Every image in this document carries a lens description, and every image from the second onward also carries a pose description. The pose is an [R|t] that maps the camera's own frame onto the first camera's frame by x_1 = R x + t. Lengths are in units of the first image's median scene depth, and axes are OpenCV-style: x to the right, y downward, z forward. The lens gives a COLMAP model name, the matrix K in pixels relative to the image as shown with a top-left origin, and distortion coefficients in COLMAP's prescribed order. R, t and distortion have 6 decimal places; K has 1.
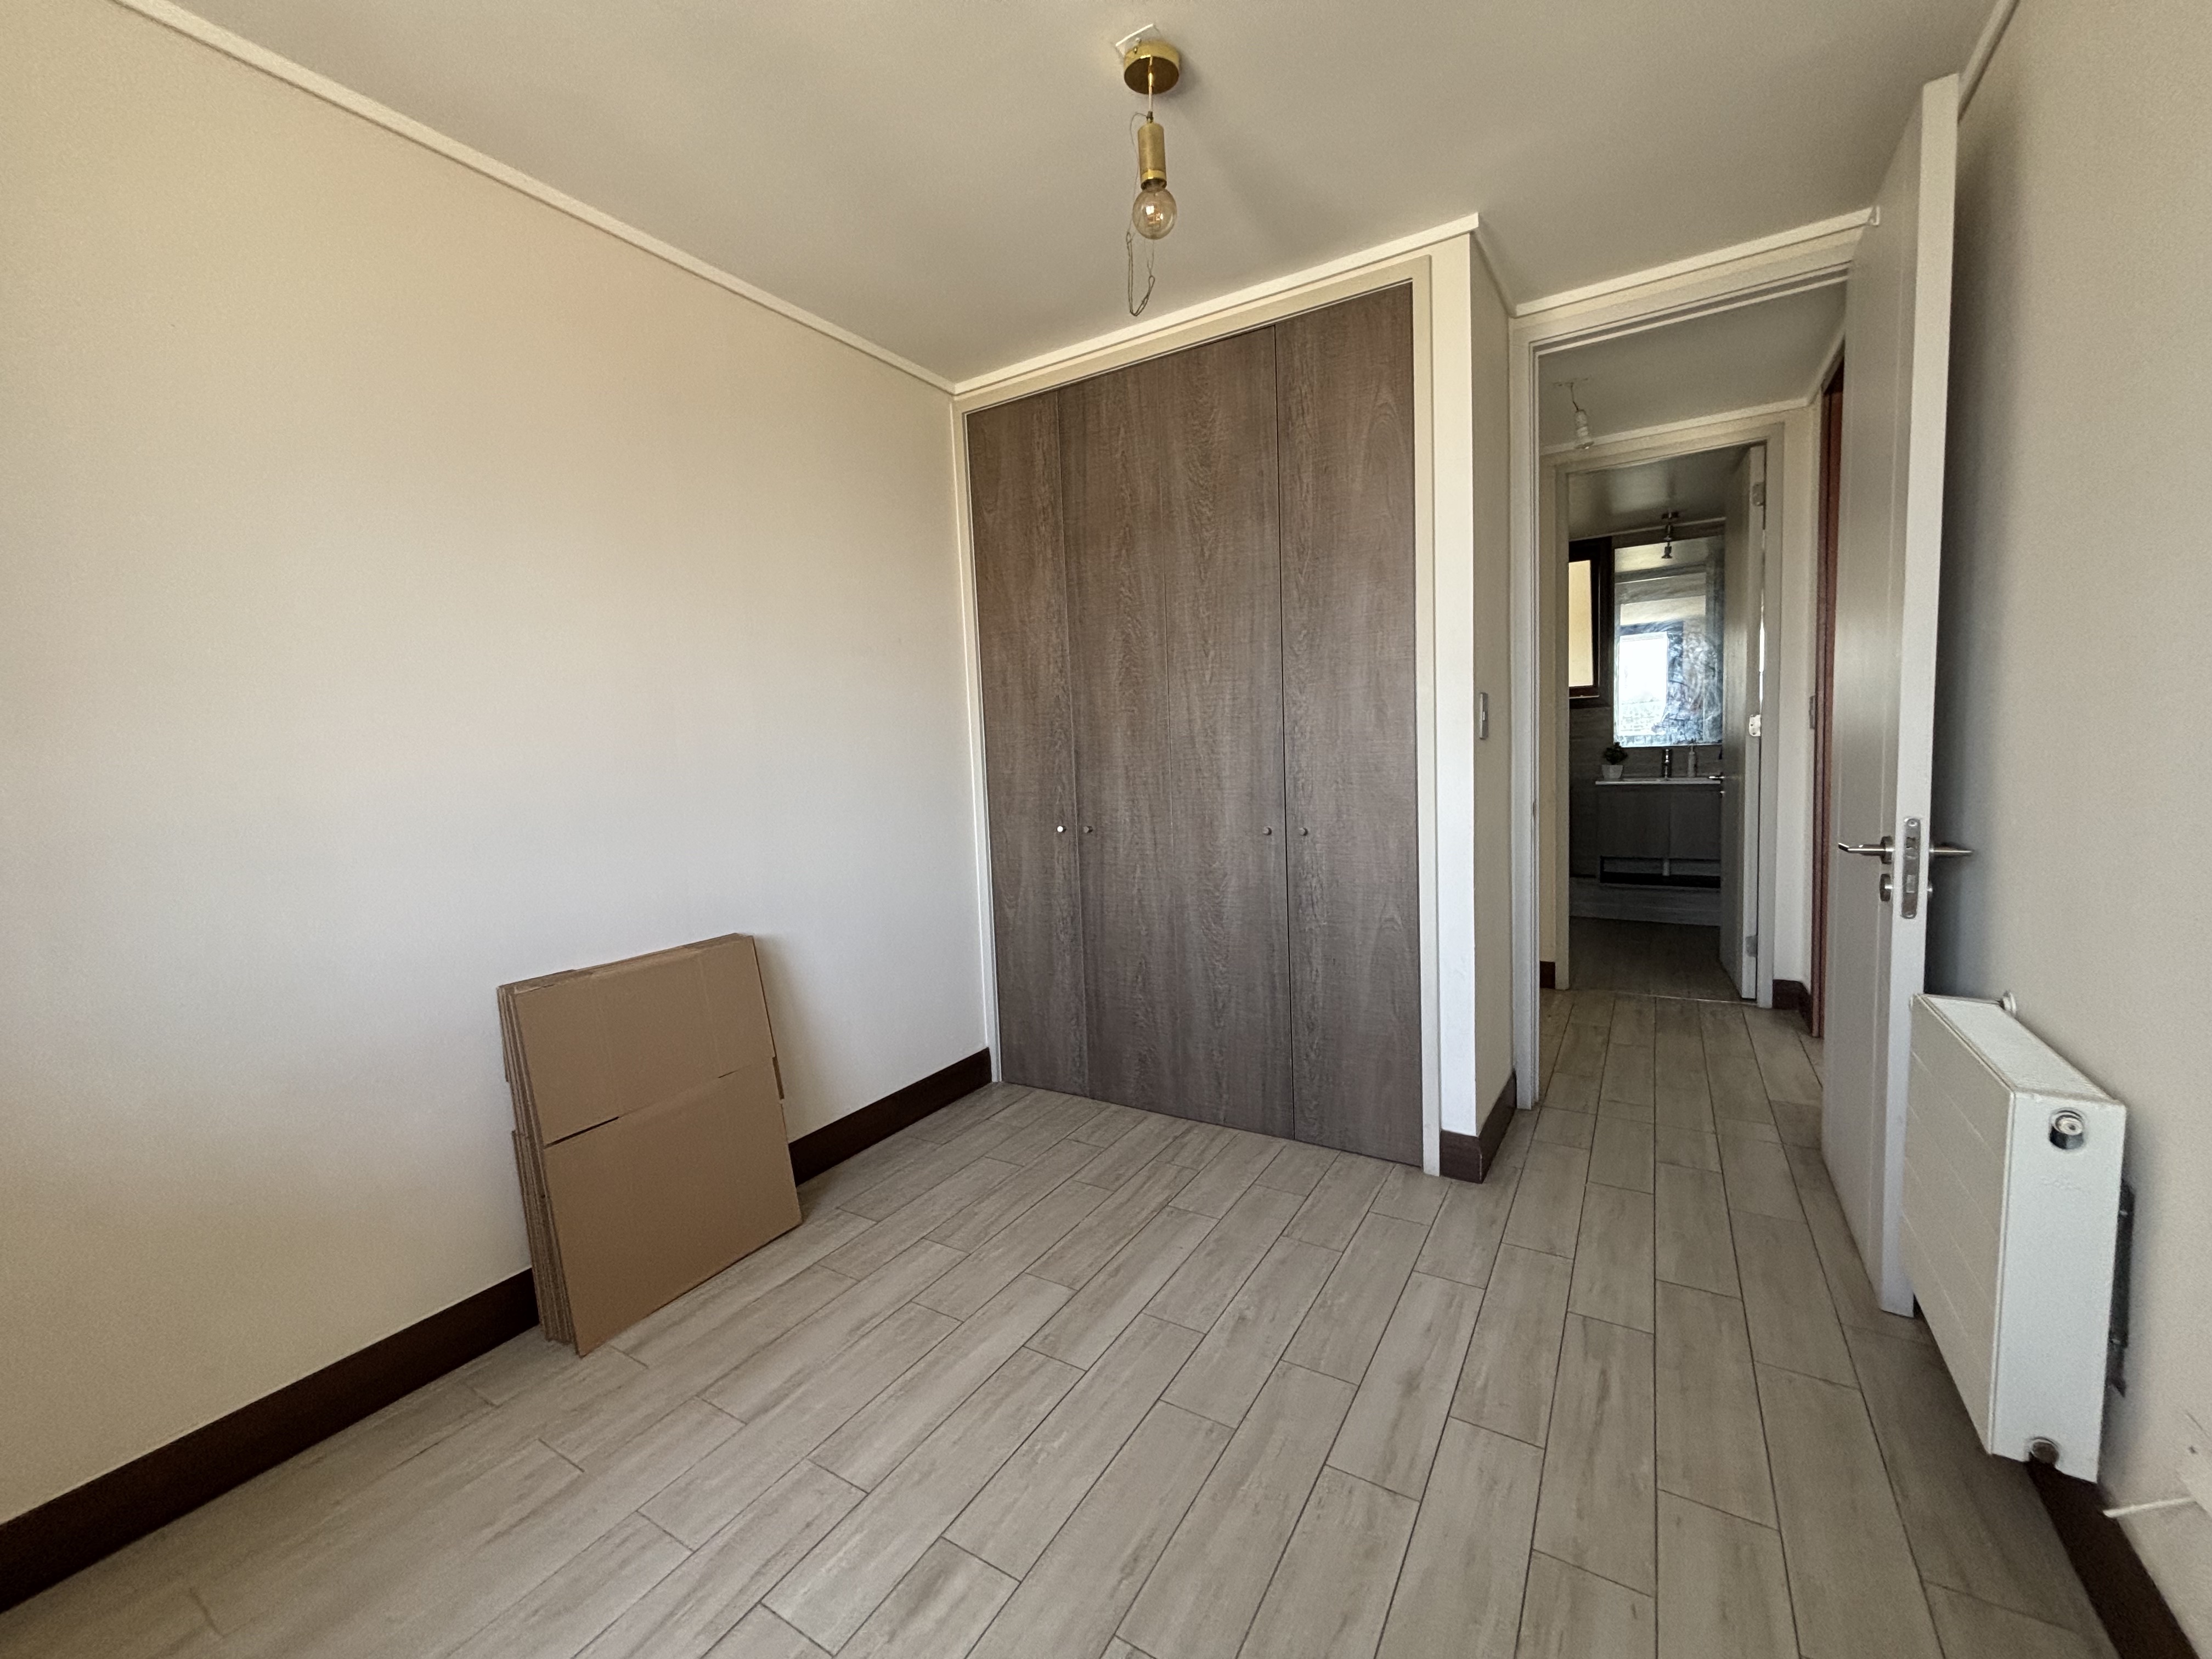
lens RADIAL K [[886.6, 0, 1110.0], [0, 886.6, 822.3], [0, 0, 1]] dist [0.001369, -0.000046]
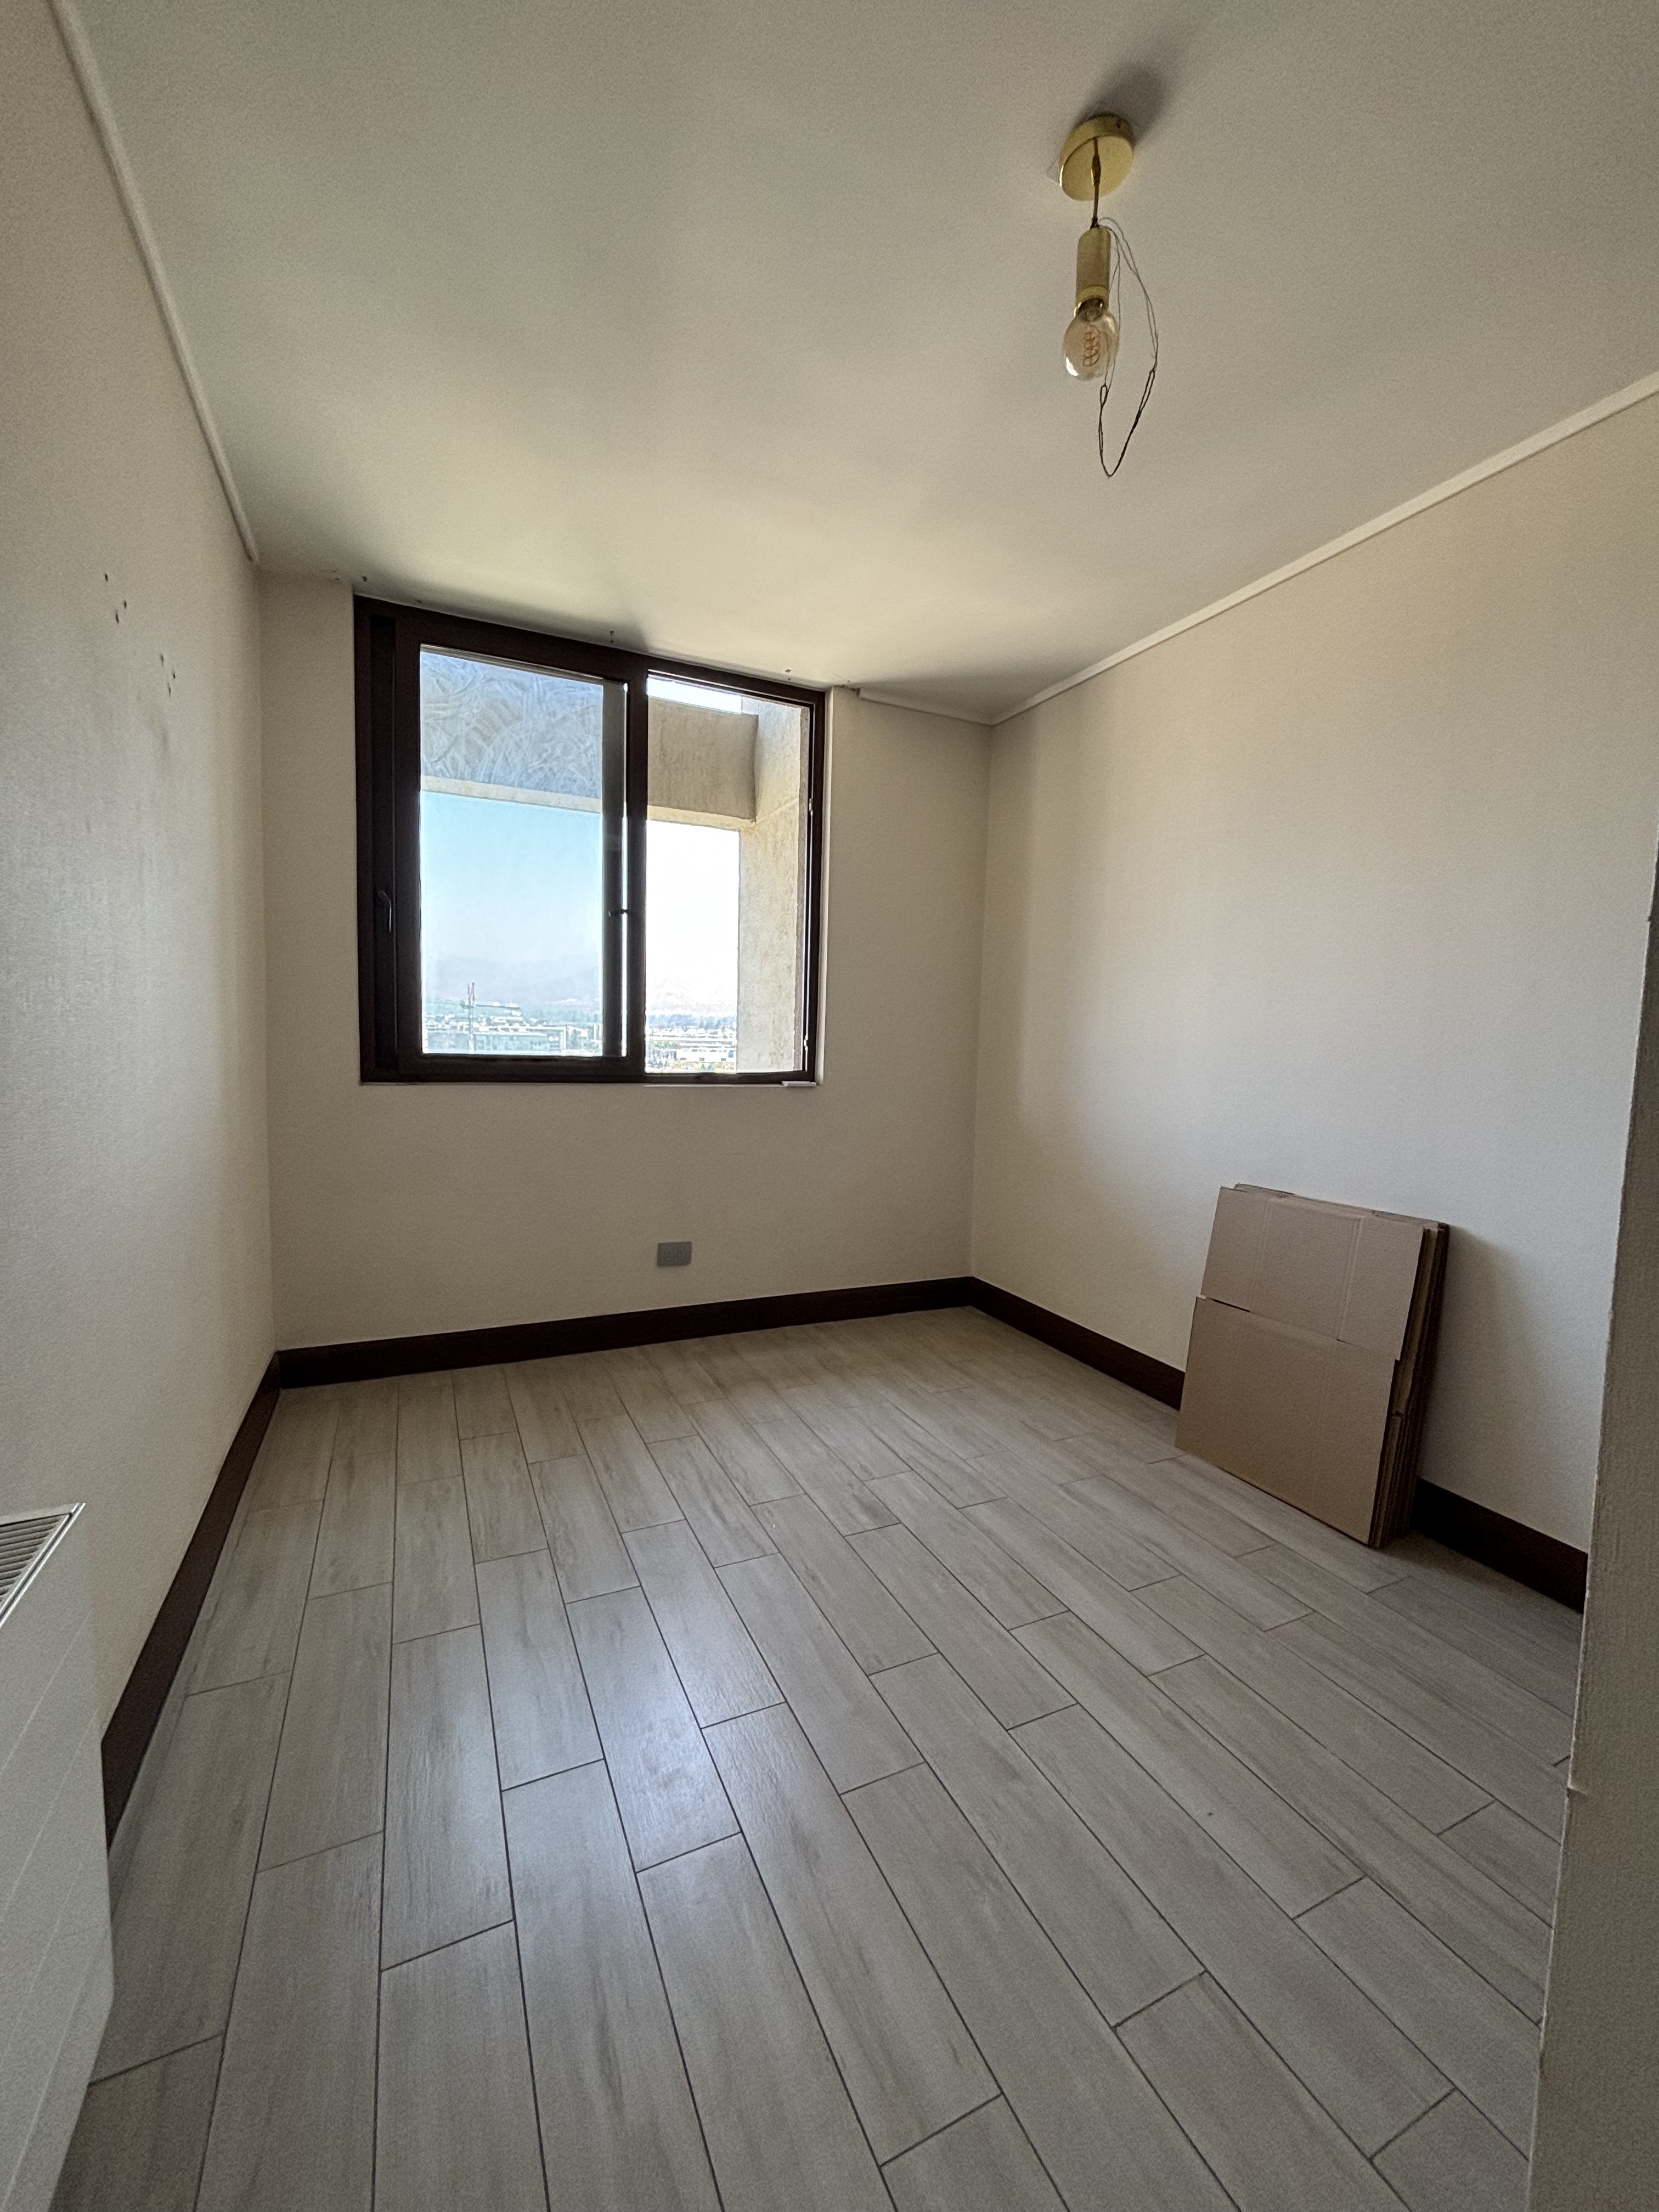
lens RADIAL K [[886.6, 0, 834.6], [0, 886.6, 1116.3], [0, 0, 1]] dist [0.001369, -0.000046]
pose [[-0.544318, 0.105386, -0.832233, 0.816697], [-0.071230, 0.982688, 0.171026, -0.115062], [0.835849, 0.152372, -0.527388, 1.205153]]
